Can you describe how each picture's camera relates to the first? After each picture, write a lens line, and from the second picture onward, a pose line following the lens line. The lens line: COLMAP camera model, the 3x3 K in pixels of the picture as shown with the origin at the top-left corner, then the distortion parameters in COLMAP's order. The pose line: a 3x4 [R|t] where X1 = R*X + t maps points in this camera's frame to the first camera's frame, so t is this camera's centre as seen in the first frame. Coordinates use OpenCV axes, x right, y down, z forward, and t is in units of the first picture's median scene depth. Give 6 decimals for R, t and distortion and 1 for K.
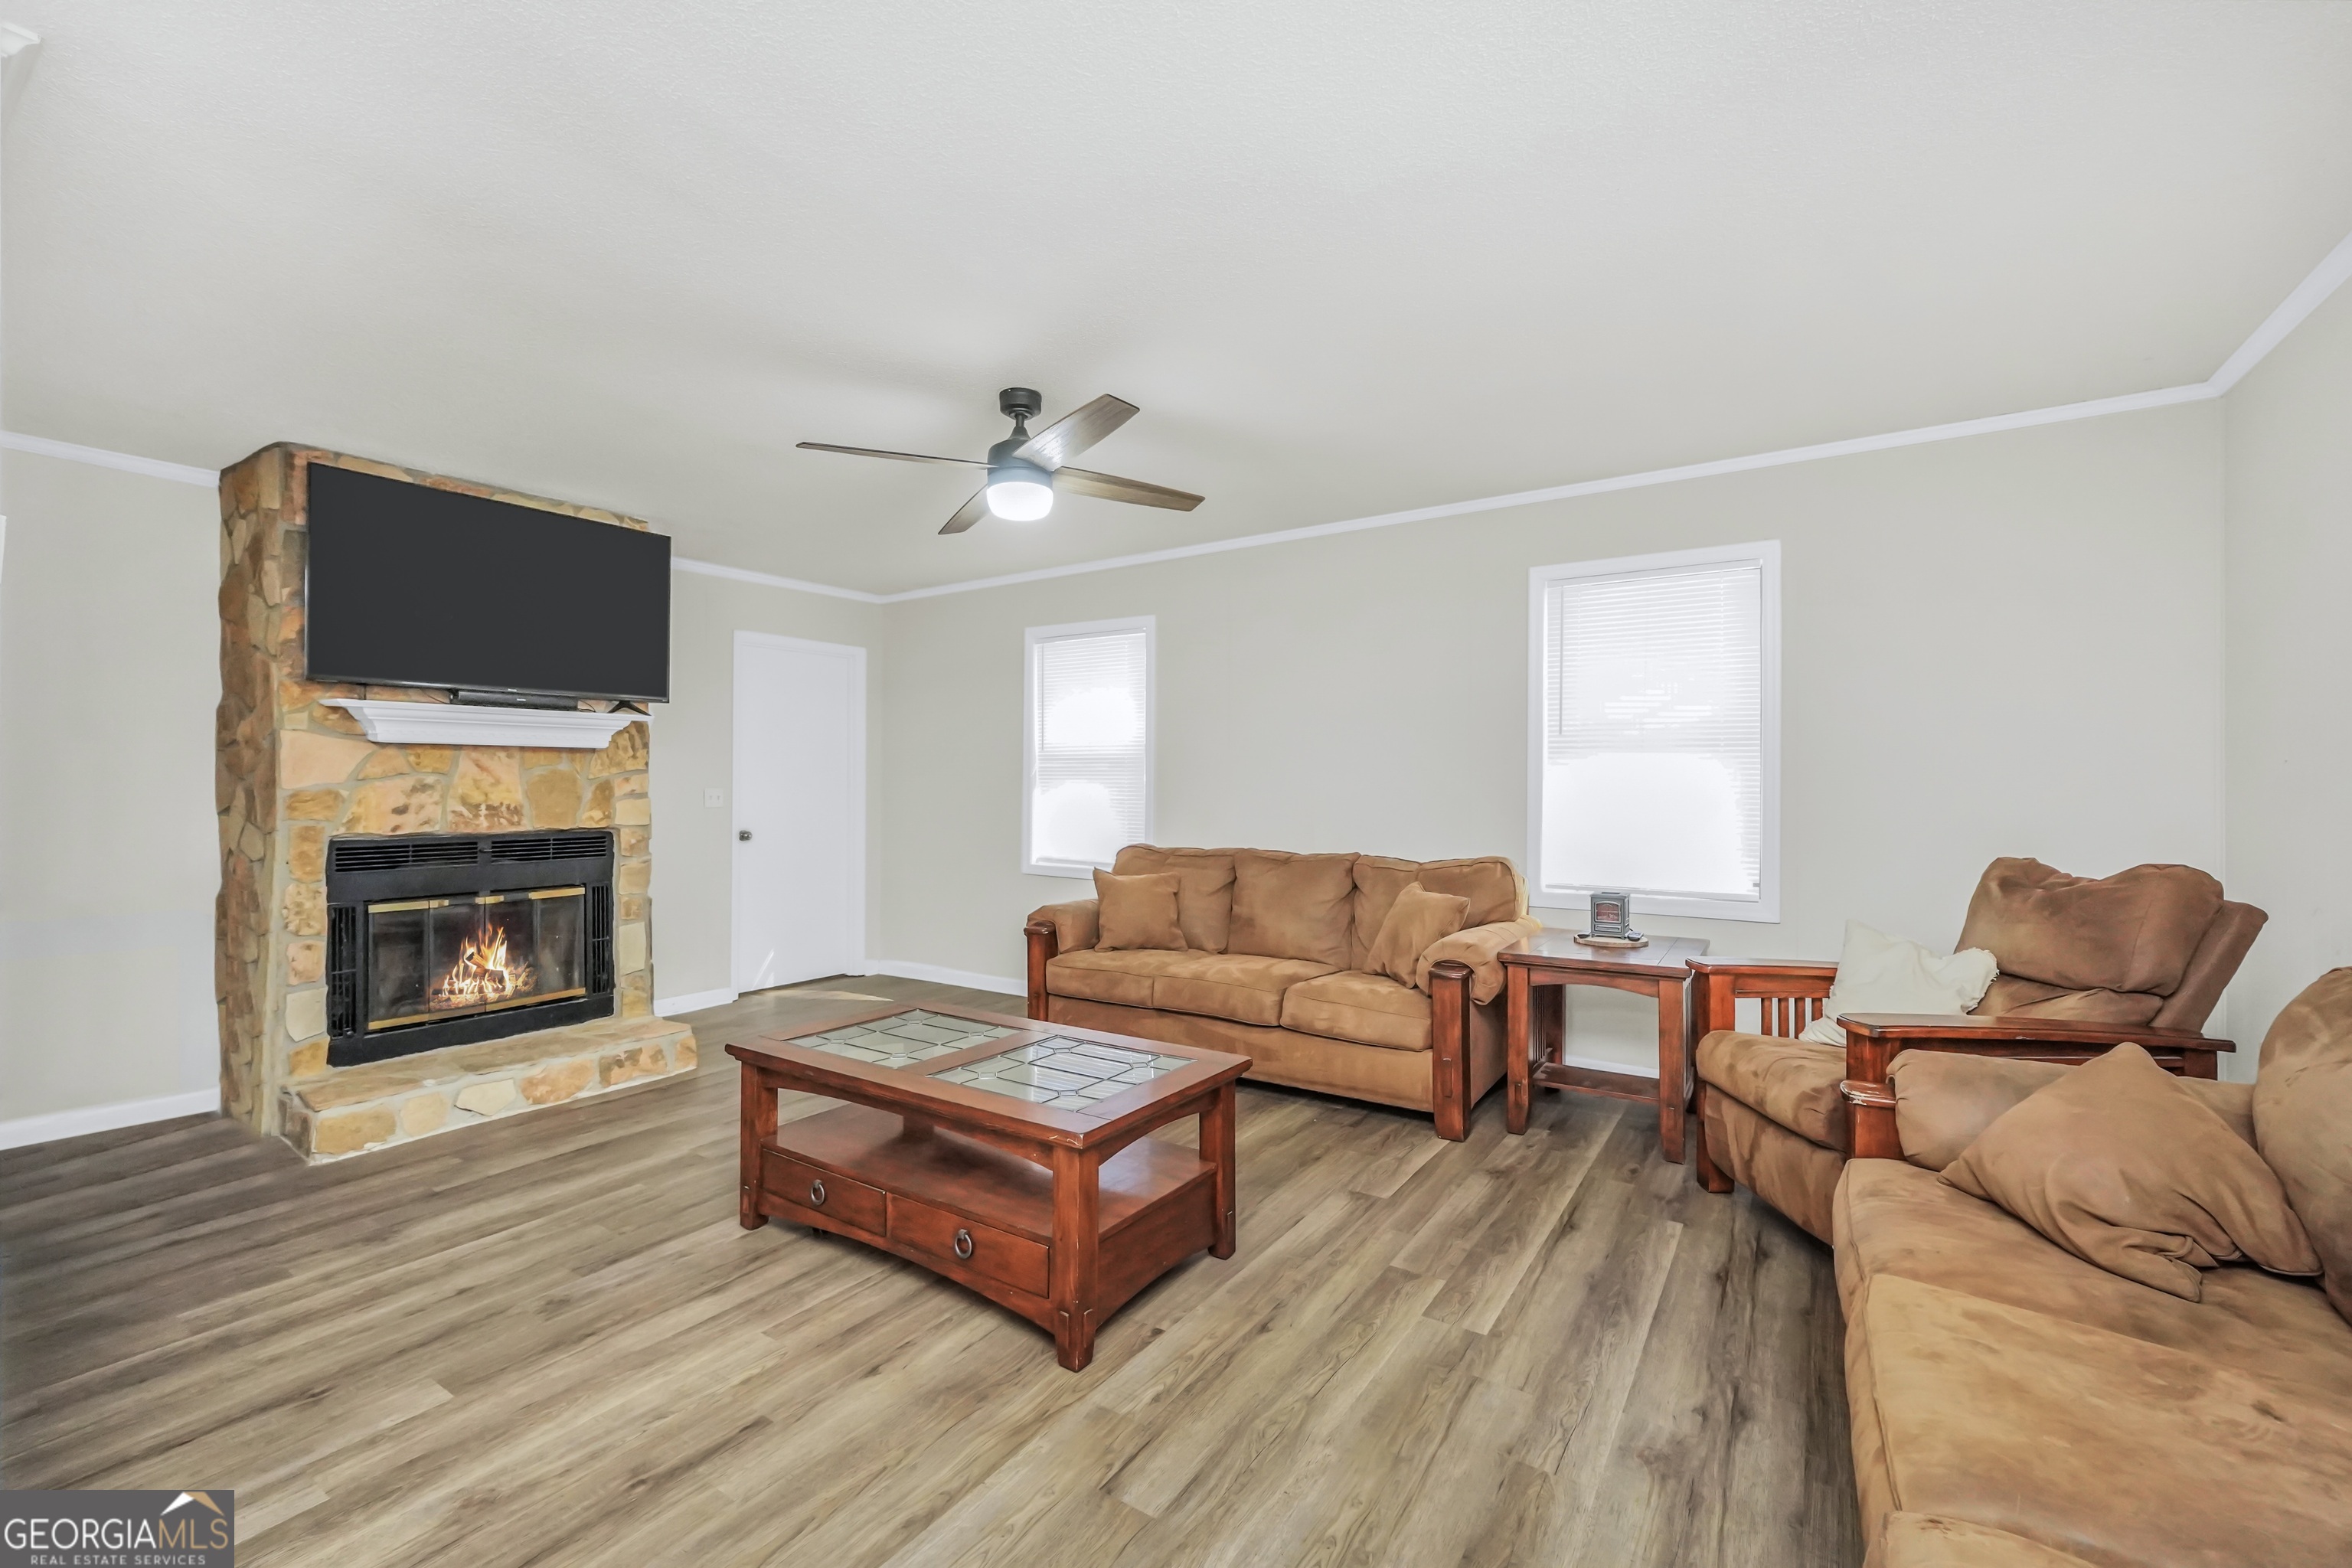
lens RADIAL K [[1000.2, 0, 1176.4], [0, 1000.2, 772.0], [0, 0, 1]] dist [-0.020668, 0.005500]
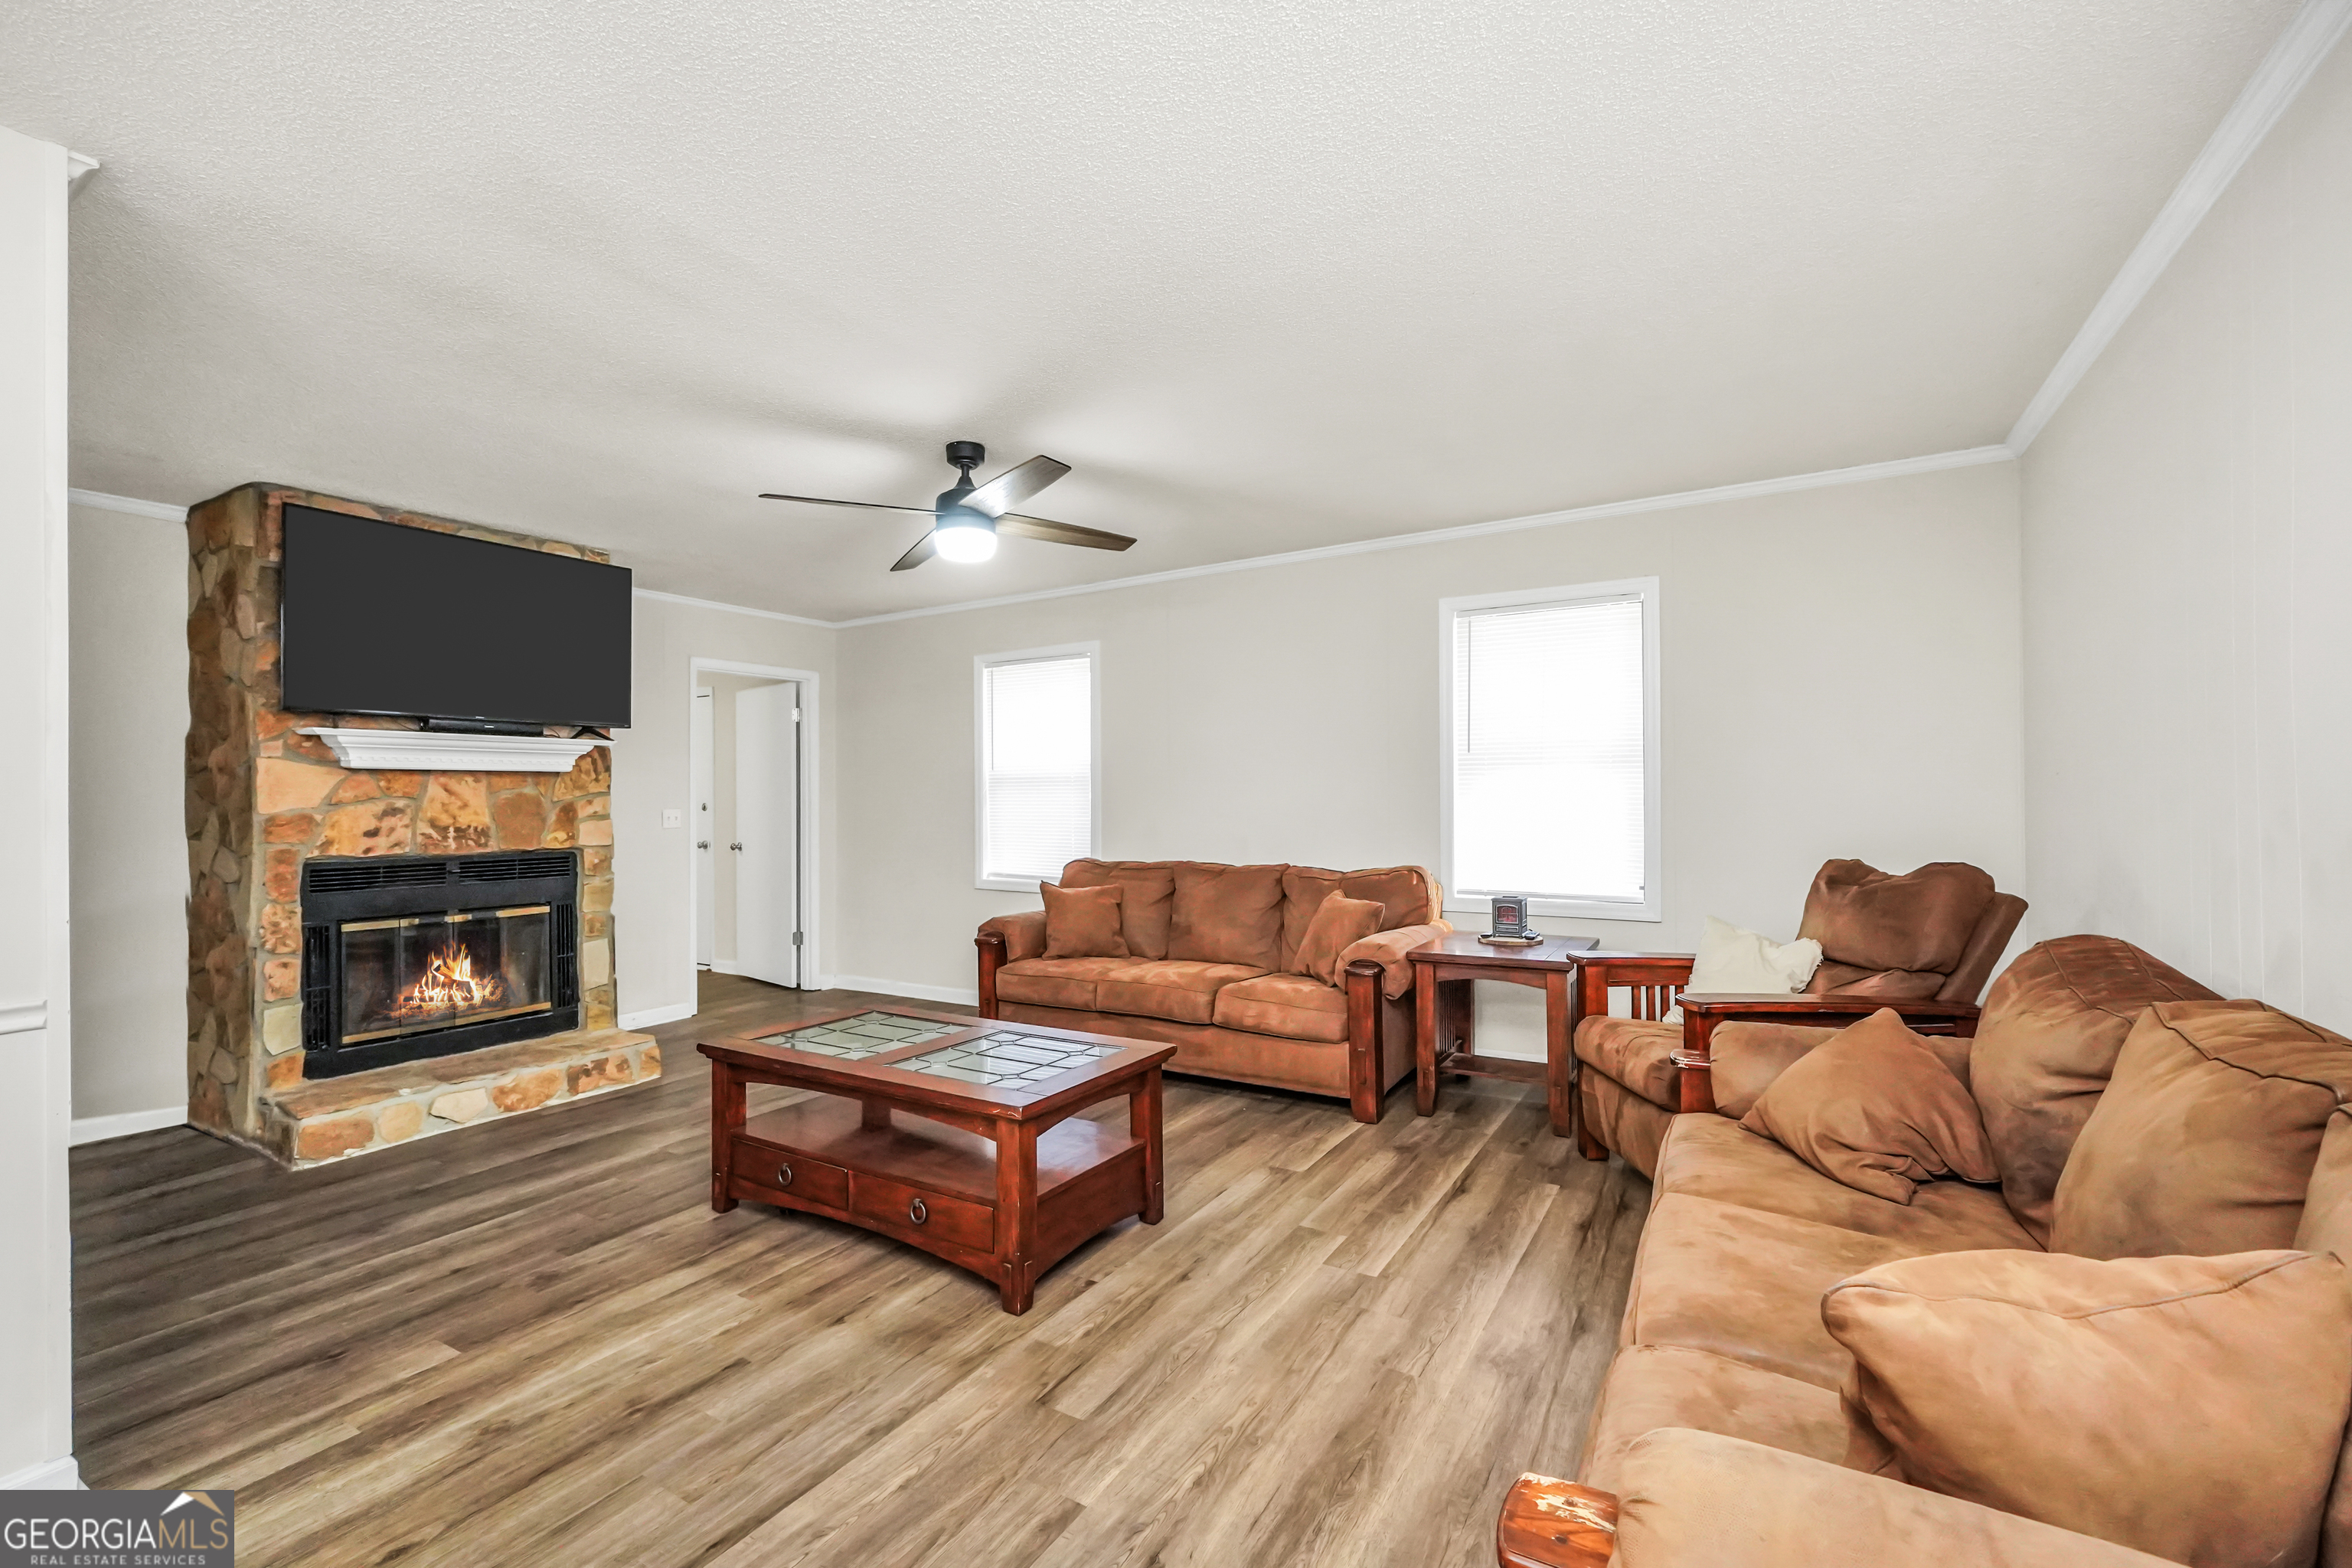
lens RADIAL K [[1000.2, 0, 1180.5], [0, 1000.2, 784.8], [0, 0, 1]] dist [-0.020668, 0.005500]
pose [[0.998798, -0.008262, 0.048314, 0.020707], [0.008455, 0.999957, -0.003785, -0.001479], [-0.048281, 0.004189, 0.998825, -0.091691]]
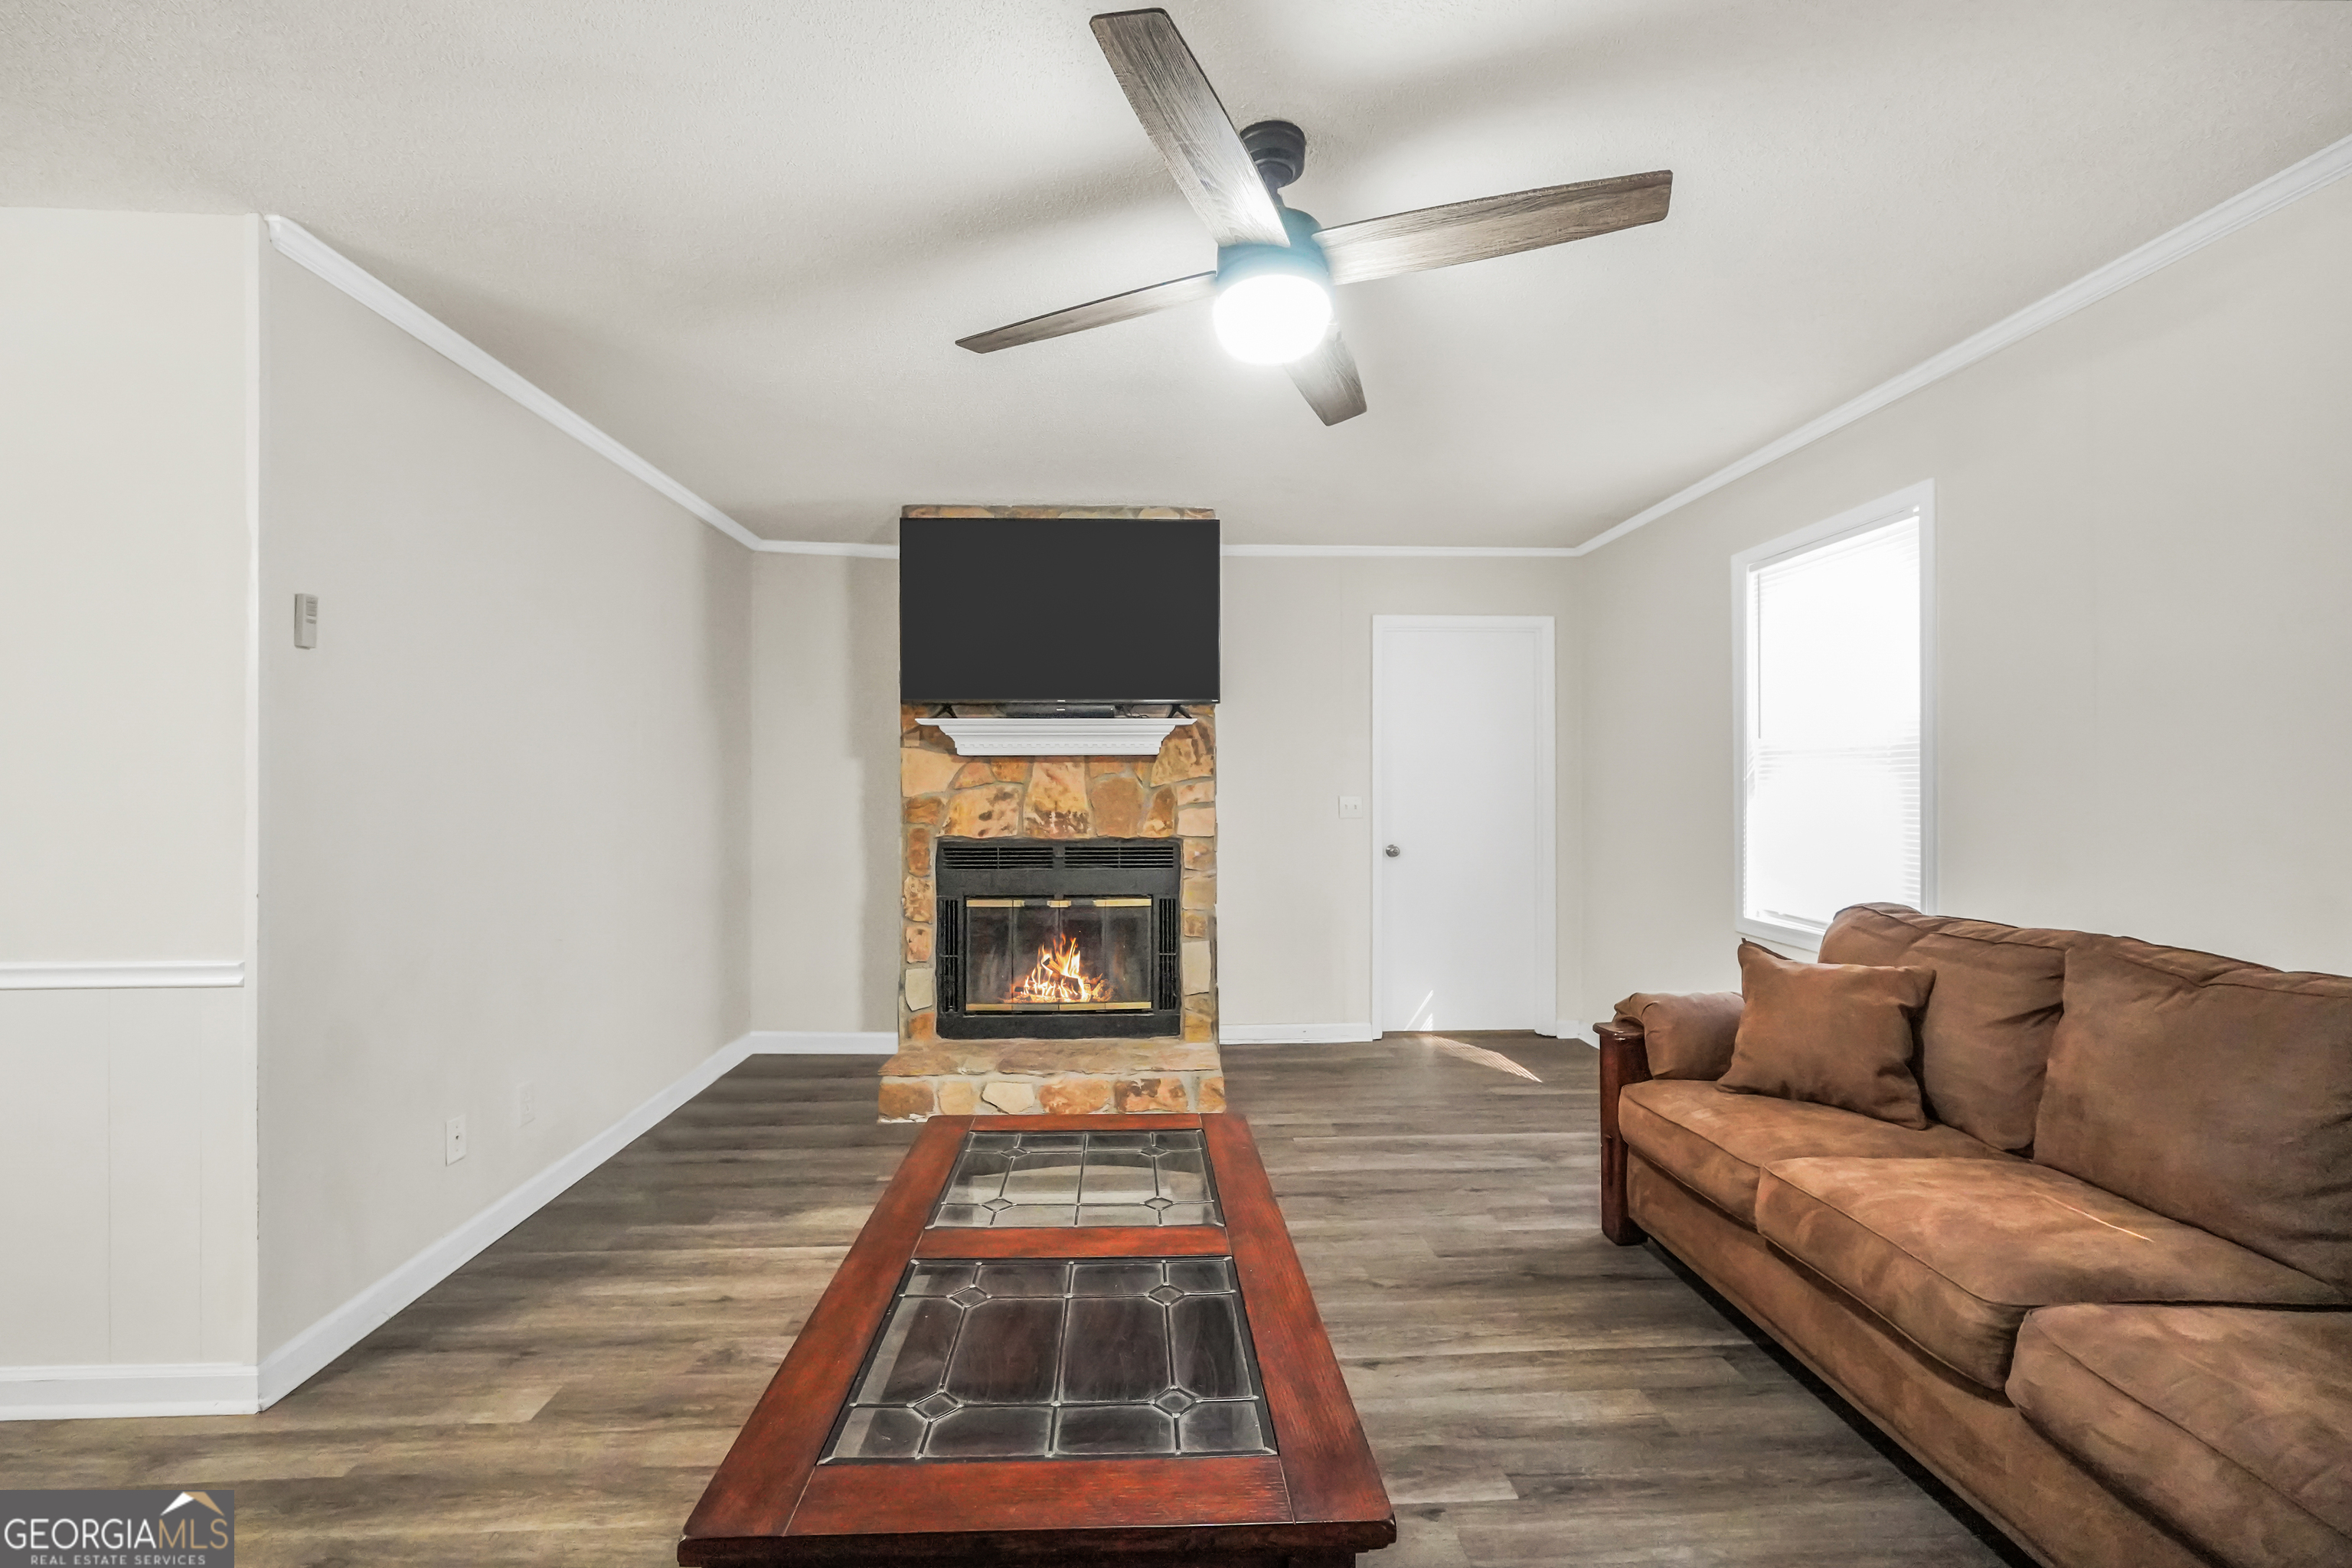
lens RADIAL K [[1000.2, 0, 1151.6], [0, 1000.2, 781.0], [0, 0, 1]] dist [-0.020668, 0.005500]
pose [[0.586603, -0.007378, -0.809841, 0.246392], [0.011054, 0.999938, -0.001102, 0.002396], [0.809800, -0.008305, 0.586648, 0.531869]]
